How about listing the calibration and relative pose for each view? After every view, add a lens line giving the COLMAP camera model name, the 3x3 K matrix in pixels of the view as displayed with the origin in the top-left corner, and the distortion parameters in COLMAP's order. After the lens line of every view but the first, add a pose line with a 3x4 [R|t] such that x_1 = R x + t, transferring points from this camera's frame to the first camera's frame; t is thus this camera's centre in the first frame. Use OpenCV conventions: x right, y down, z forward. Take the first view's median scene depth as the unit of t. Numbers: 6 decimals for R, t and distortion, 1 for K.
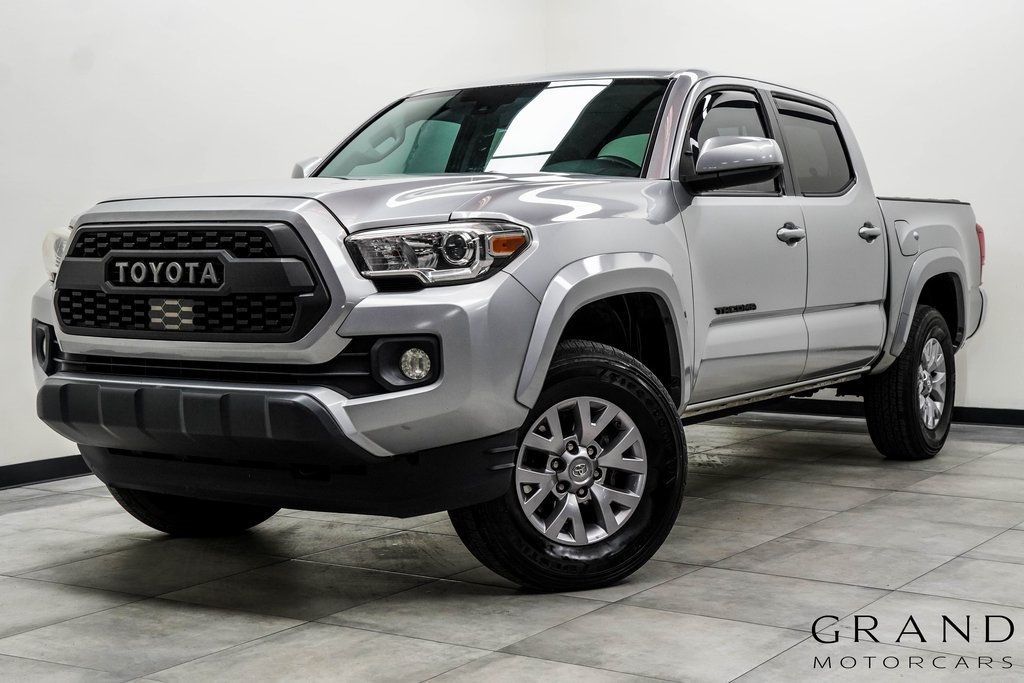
lens RADIAL K [[1571.8, 0, 512.0], [0, 1571.8, 341.5], [0, 0, 1]] dist [-0.004726, 0.035868]
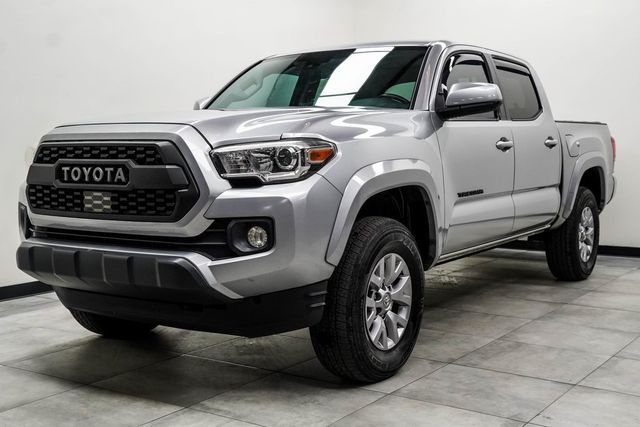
lens RADIAL K [[864.3, 0, 280.0], [0, 864.3, 252.3], [0, 0, 1]] dist [-0.013800, -0.084328]
pose [[0.997834, 0.008241, -0.065266, 0.011601], [-0.004216, 0.998093, 0.061576, -0.018063], [0.065649, -0.061168, 0.995966, 0.156639]]
